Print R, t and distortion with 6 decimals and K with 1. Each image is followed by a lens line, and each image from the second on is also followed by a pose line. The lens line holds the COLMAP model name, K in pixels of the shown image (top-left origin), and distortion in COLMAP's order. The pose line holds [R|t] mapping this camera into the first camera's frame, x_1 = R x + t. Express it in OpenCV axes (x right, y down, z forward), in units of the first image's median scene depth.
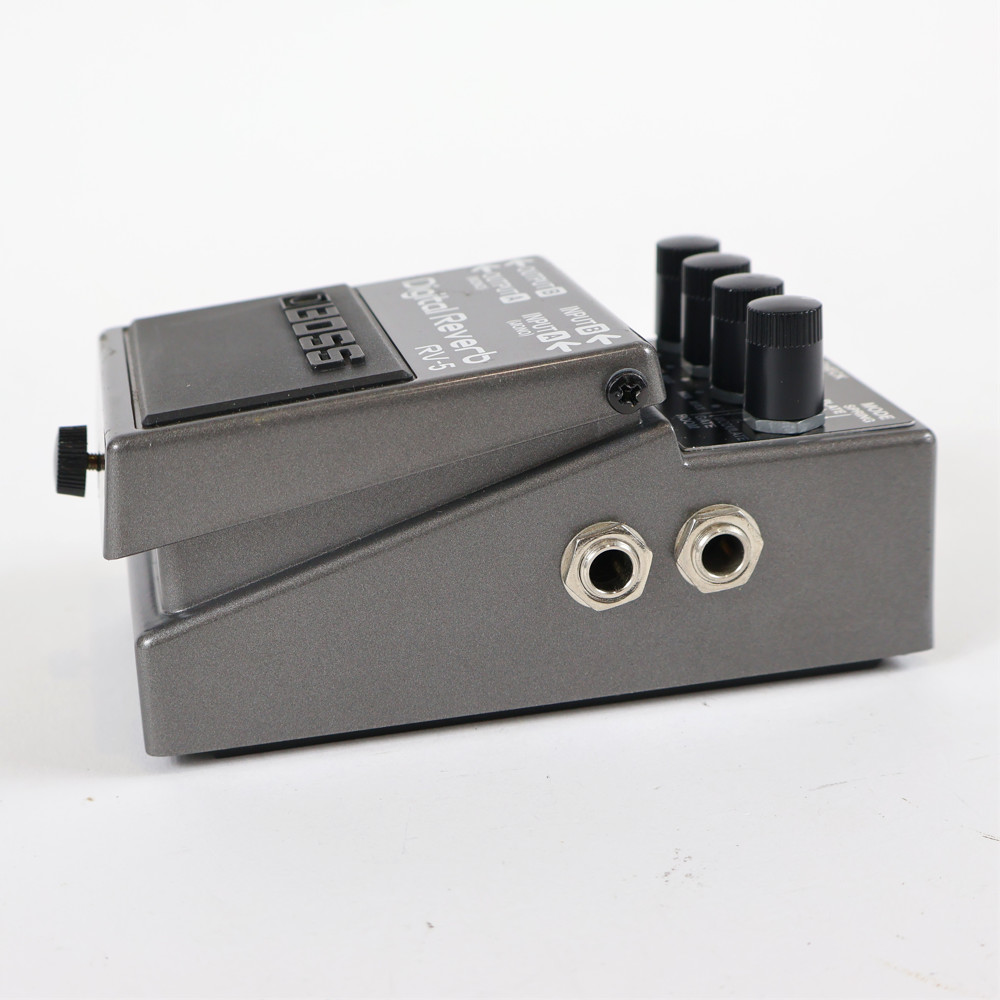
lens RADIAL K [[1801.6, 0, 499.0], [0, 1801.6, 500.0], [0, 0, 1]] dist [0.002607, 0.000000]
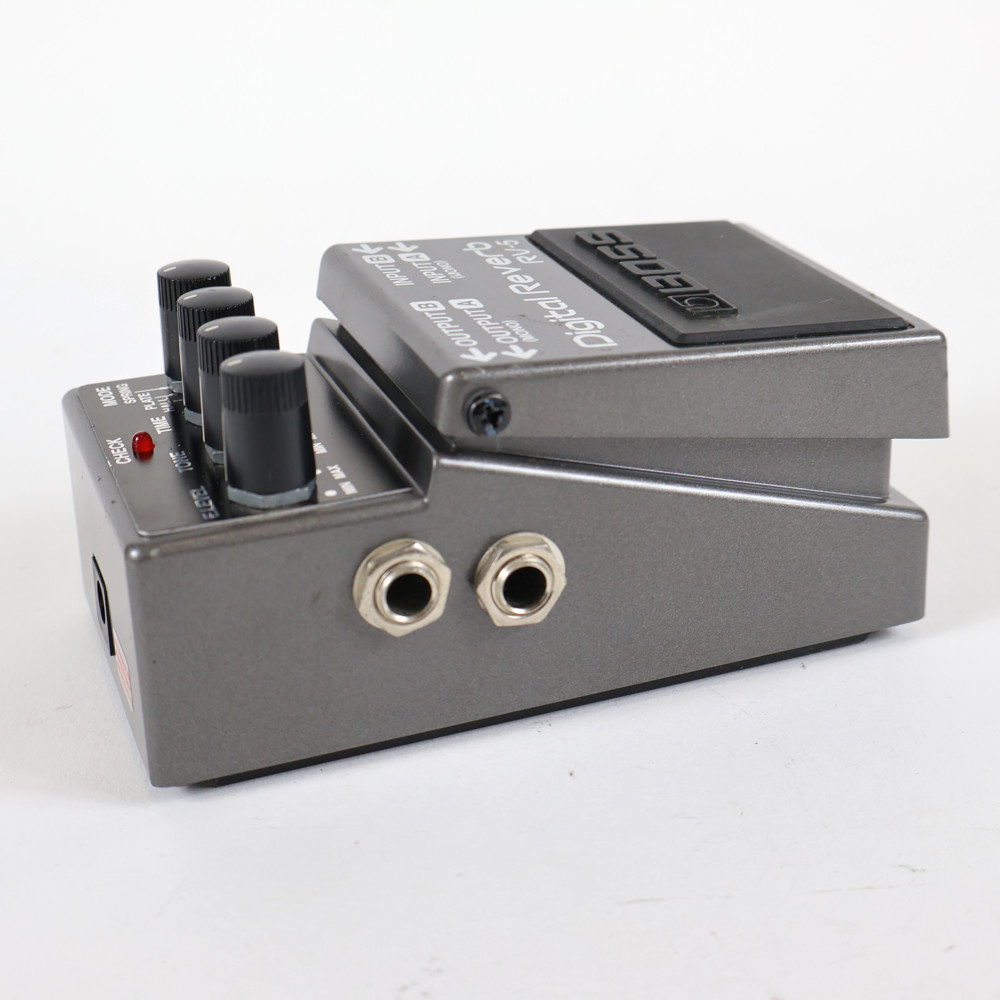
lens RADIAL K [[1776.3, 0, 499.4], [0, 1776.3, 499.8], [0, 0, 1]] dist [-0.029183, 0.000000]
pose [[-0.988911, 0.117970, -0.090207, 0.090916], [0.019318, 0.704455, 0.709486, -0.728012], [0.147245, 0.699876, -0.698923, 1.811165]]
